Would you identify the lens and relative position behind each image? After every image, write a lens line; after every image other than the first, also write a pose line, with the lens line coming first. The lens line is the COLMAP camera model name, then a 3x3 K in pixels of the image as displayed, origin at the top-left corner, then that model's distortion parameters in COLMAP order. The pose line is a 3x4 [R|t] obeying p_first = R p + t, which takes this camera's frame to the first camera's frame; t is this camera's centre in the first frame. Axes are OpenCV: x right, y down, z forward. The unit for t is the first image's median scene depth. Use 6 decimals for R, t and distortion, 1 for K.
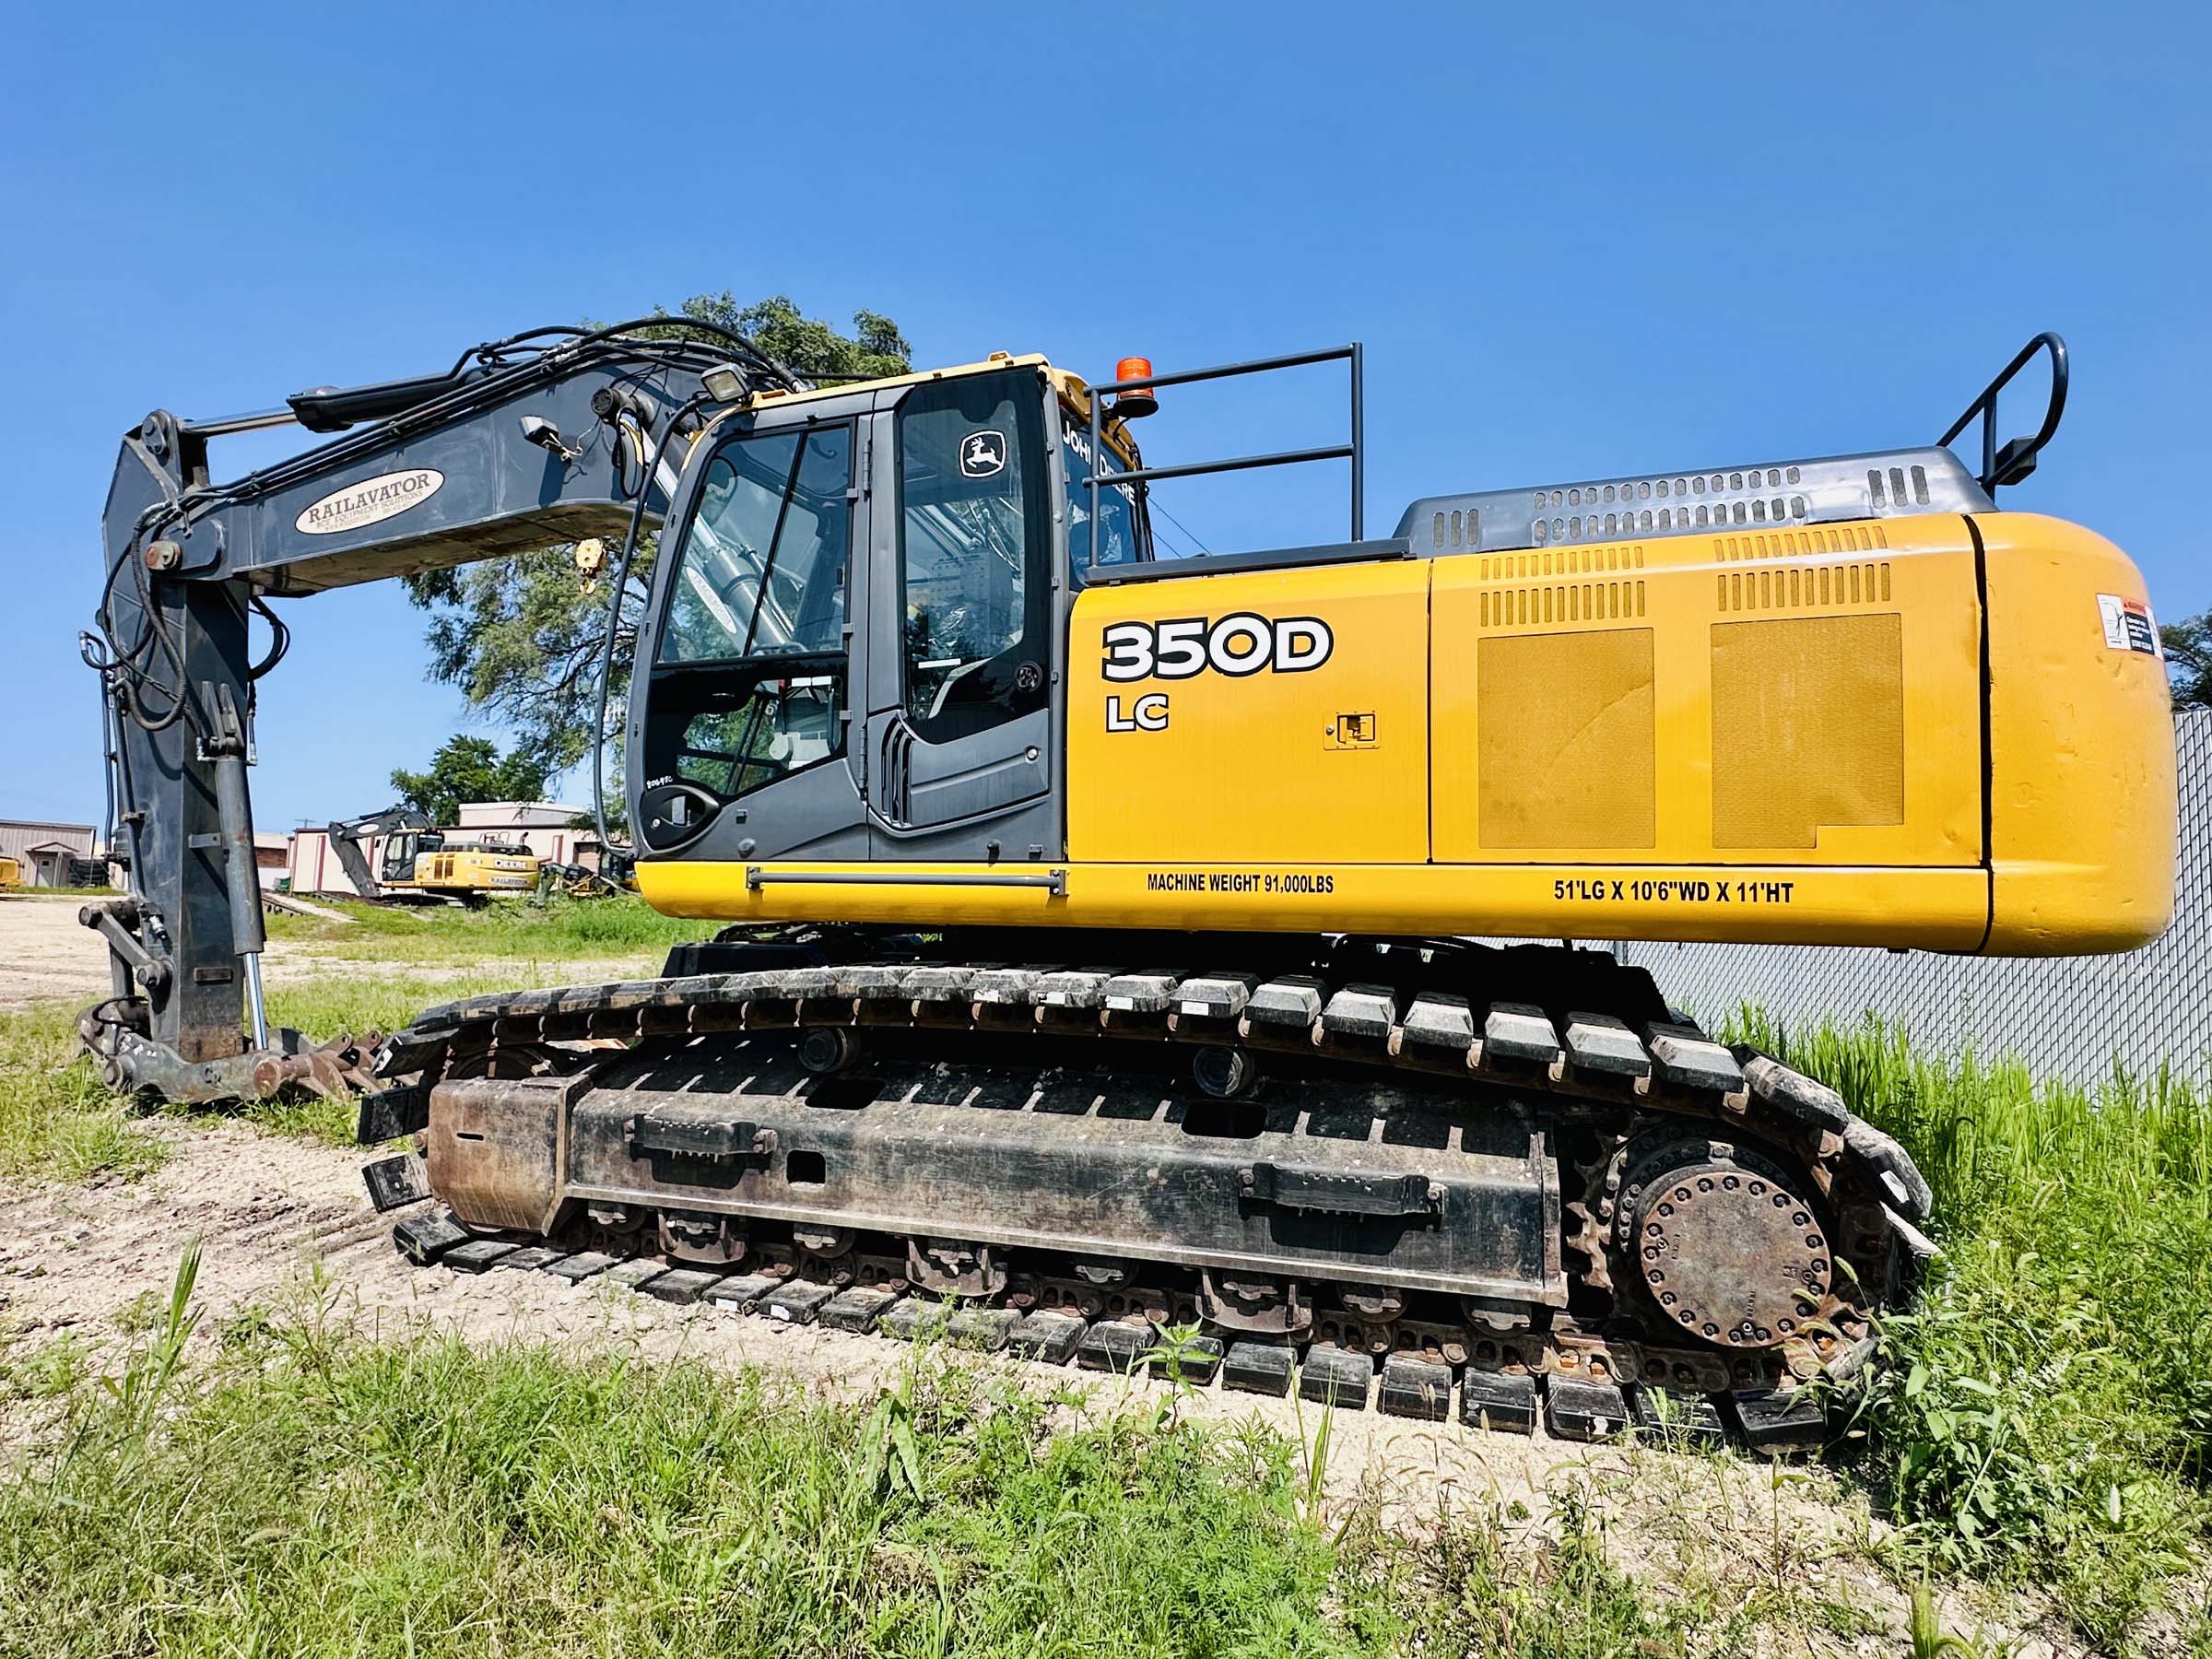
lens RADIAL K [[1057.8, 0, 1106.0], [0, 1057.8, 829.5], [0, 0, 1]] dist [0.002700, 0.000192]
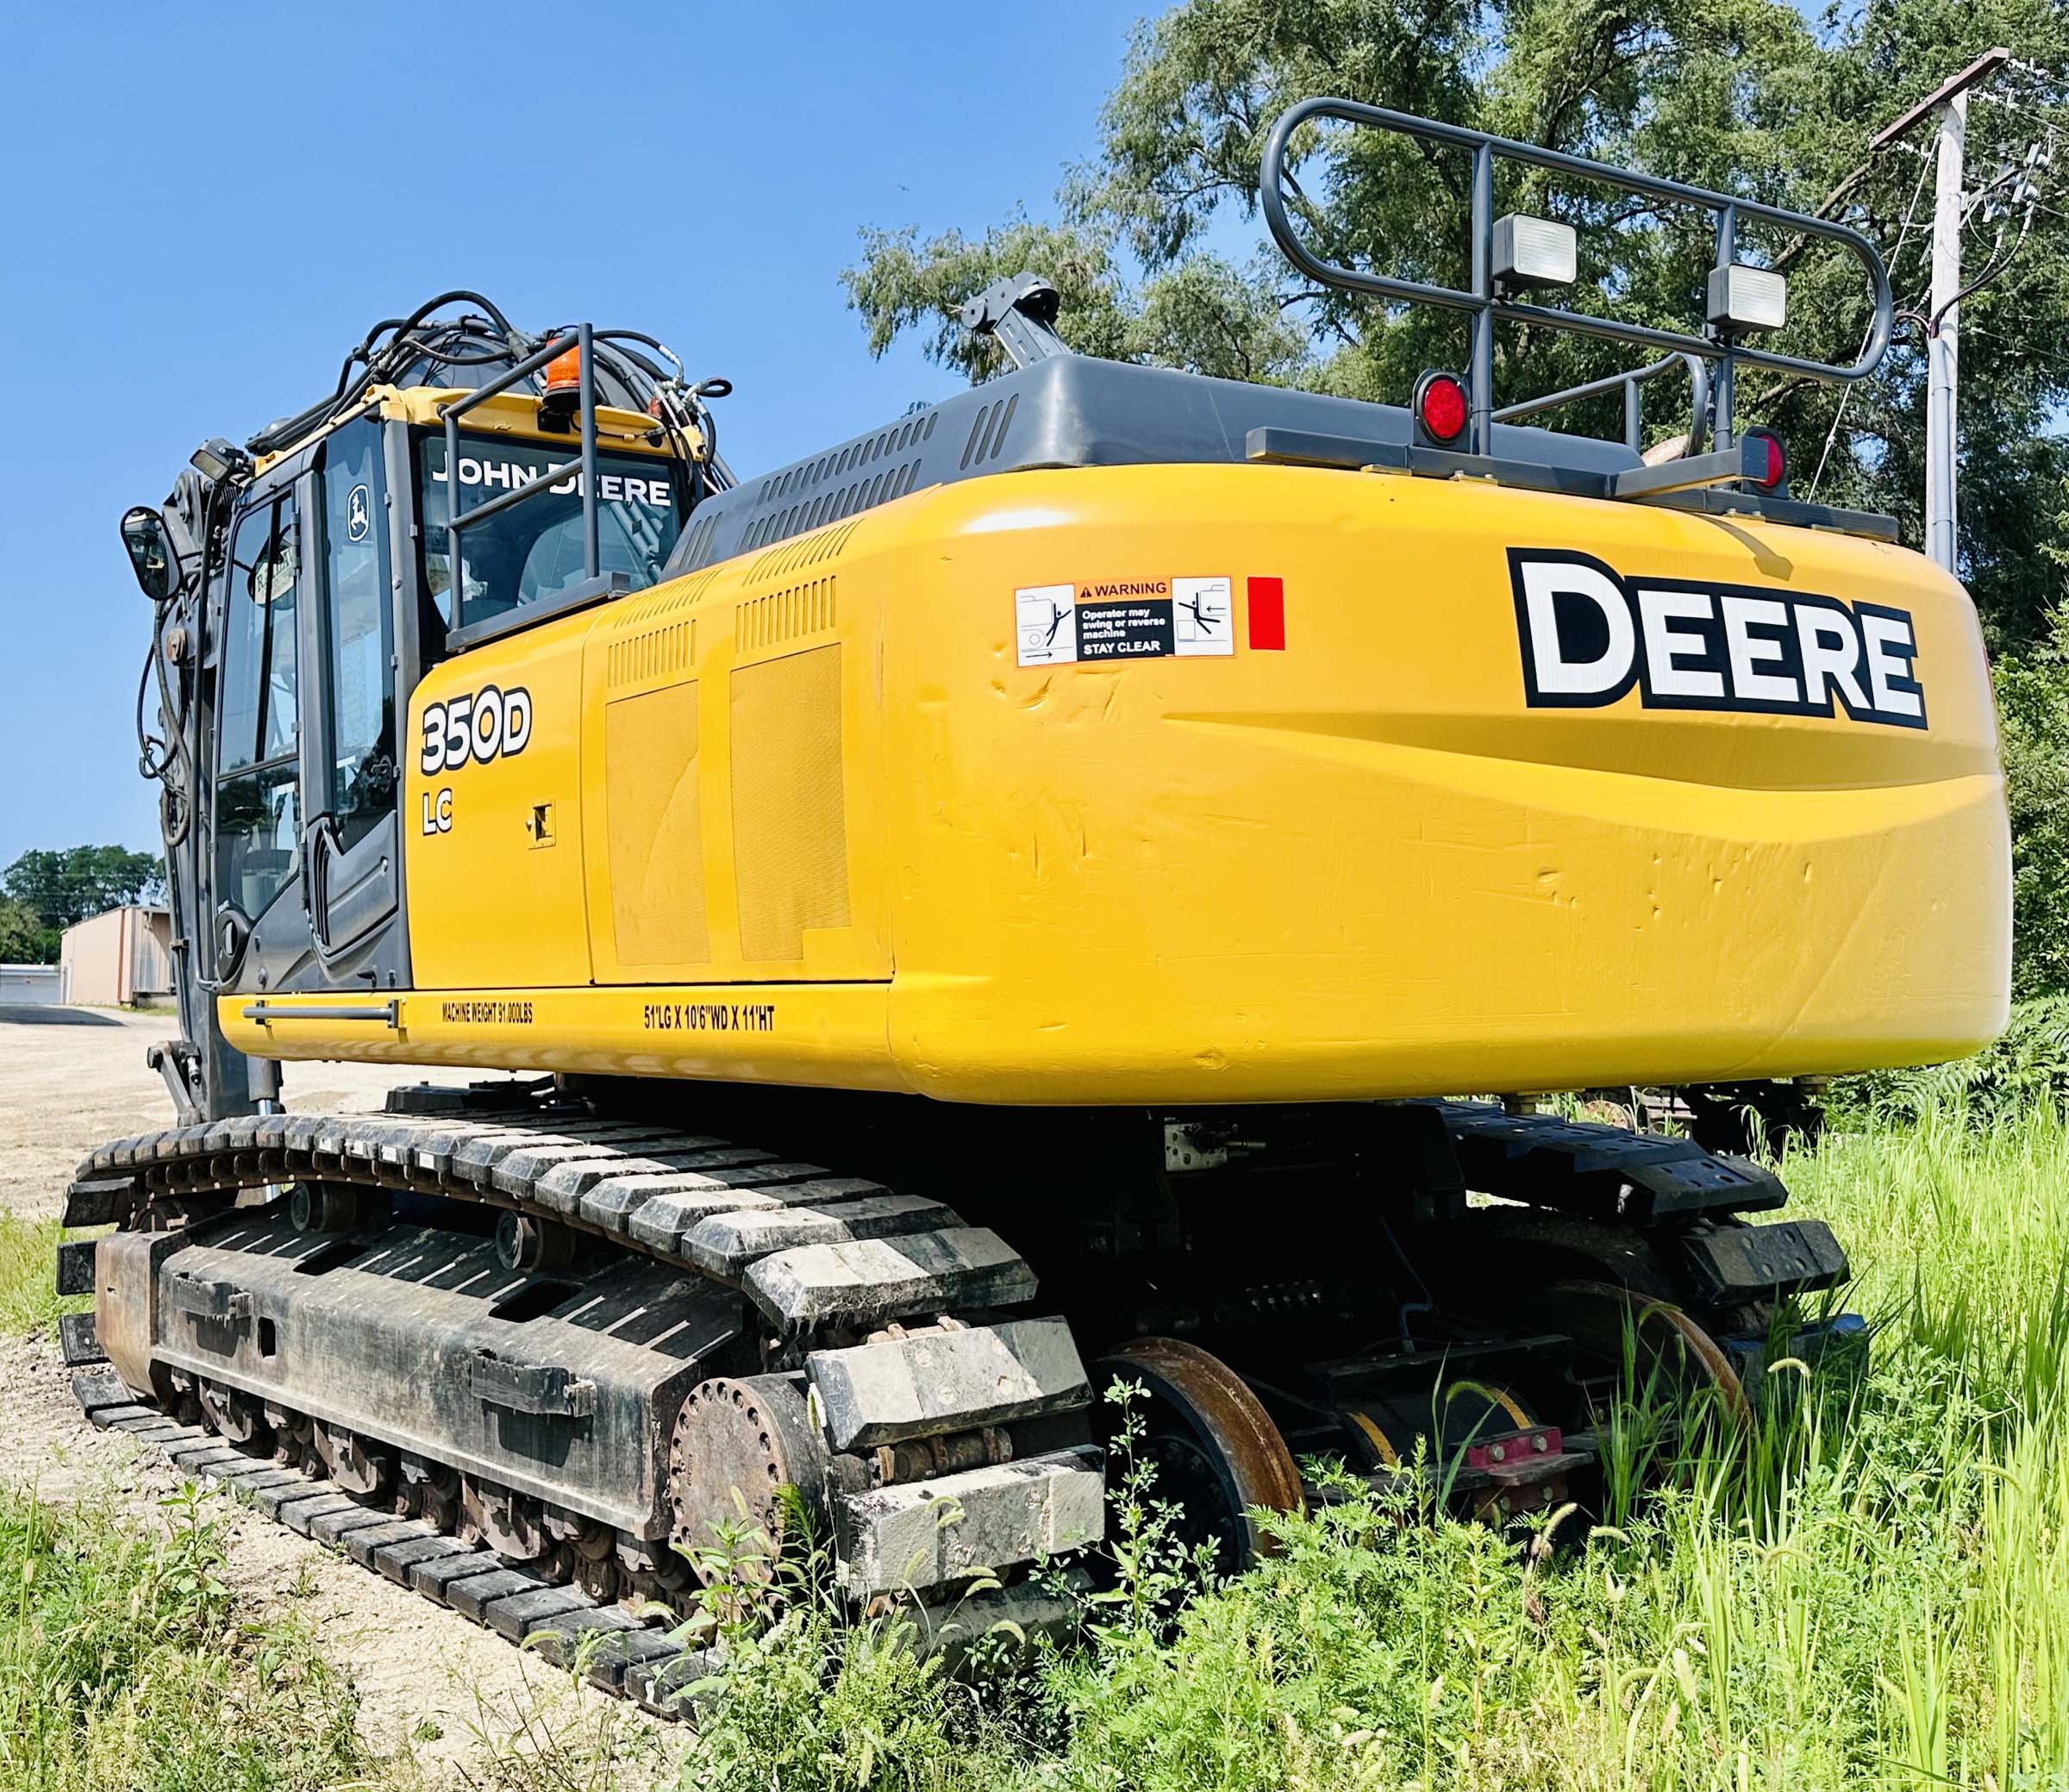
lens RADIAL K [[2211.0, 0, 1034.5], [0, 2211.0, 896.0], [0, 0, 1]] dist [0.158565, -0.015655]
pose [[0.799954, -0.046329, -0.598270, 1.440433], [0.054213, 0.998518, -0.004834, -0.008757], [0.597607, -0.028567, 0.801280, -0.142146]]
